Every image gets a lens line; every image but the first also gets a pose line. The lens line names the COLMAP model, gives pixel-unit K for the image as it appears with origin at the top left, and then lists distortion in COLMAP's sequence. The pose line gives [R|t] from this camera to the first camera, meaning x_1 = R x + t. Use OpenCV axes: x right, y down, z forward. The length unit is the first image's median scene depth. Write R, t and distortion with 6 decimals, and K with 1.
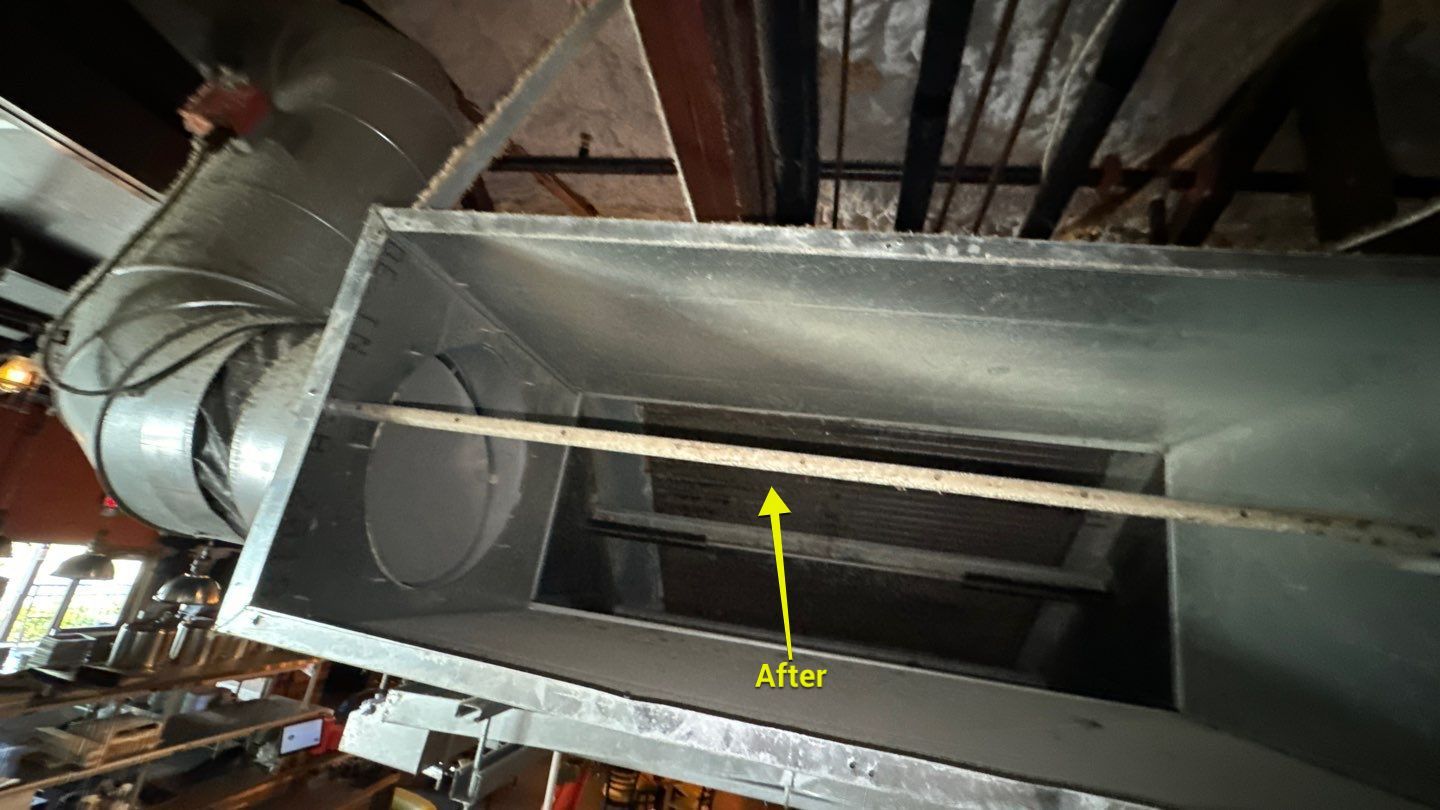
lens RADIAL K [[578.0, 0, 715.9], [0, 578.0, 405.1], [0, 0, 1]] dist [-0.003667, 0.001001]
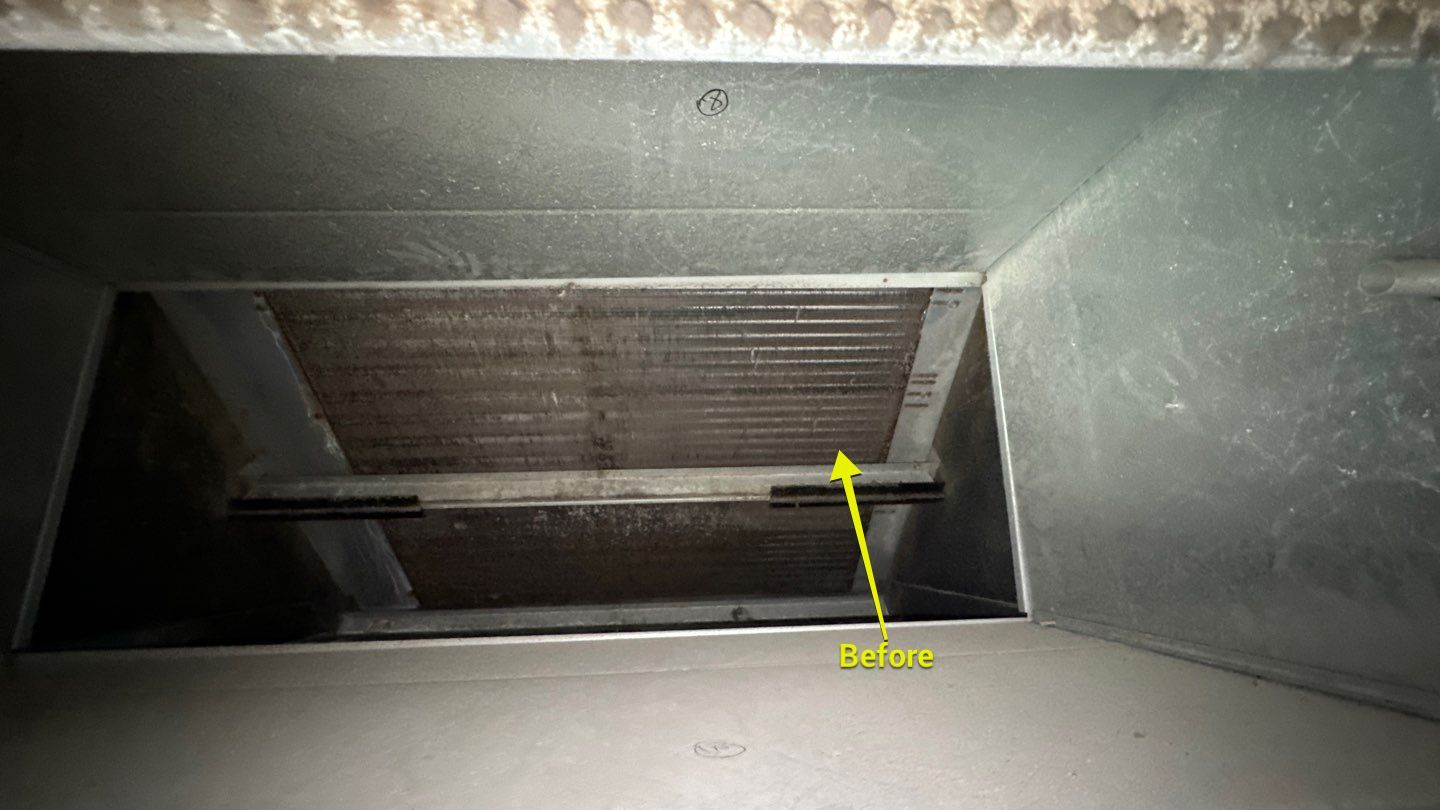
lens RADIAL K [[578.0, 0, 715.9], [0, 578.0, 405.6], [0, 0, 1]] dist [-0.003667, 0.001001]
pose [[0.968221, -0.125697, 0.216215, 0.307906], [0.113214, 0.991156, 0.069234, 0.177823], [-0.223005, -0.042555, 0.973888, 0.399805]]
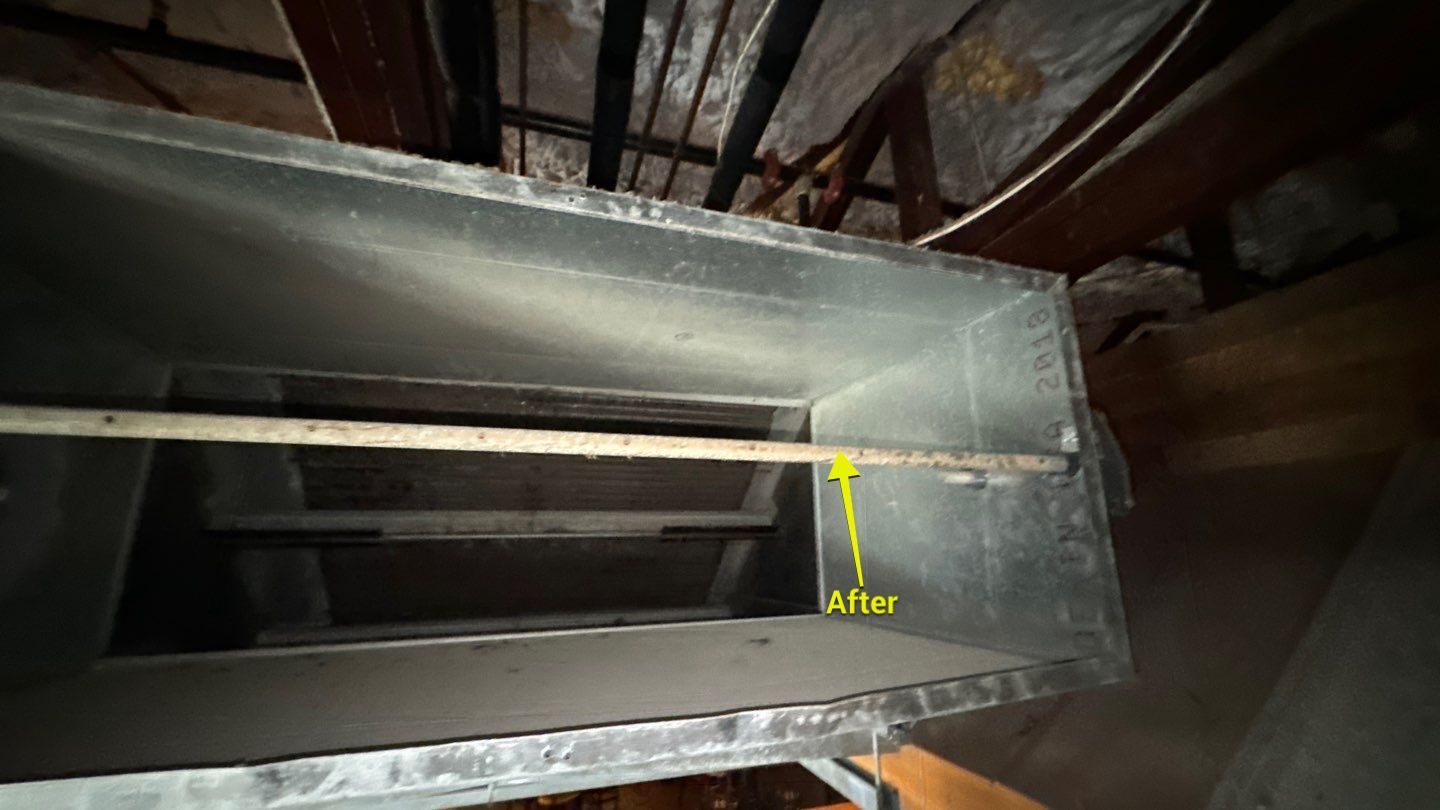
lens RADIAL K [[578.0, 0, 719.5], [0, 578.0, 404.3], [0, 0, 1]] dist [-0.003667, 0.001001]
pose [[0.874908, -0.045454, 0.482152, 0.026495], [0.019518, 0.998086, 0.058677, 0.002699], [-0.483896, -0.041927, 0.874121, 0.032784]]
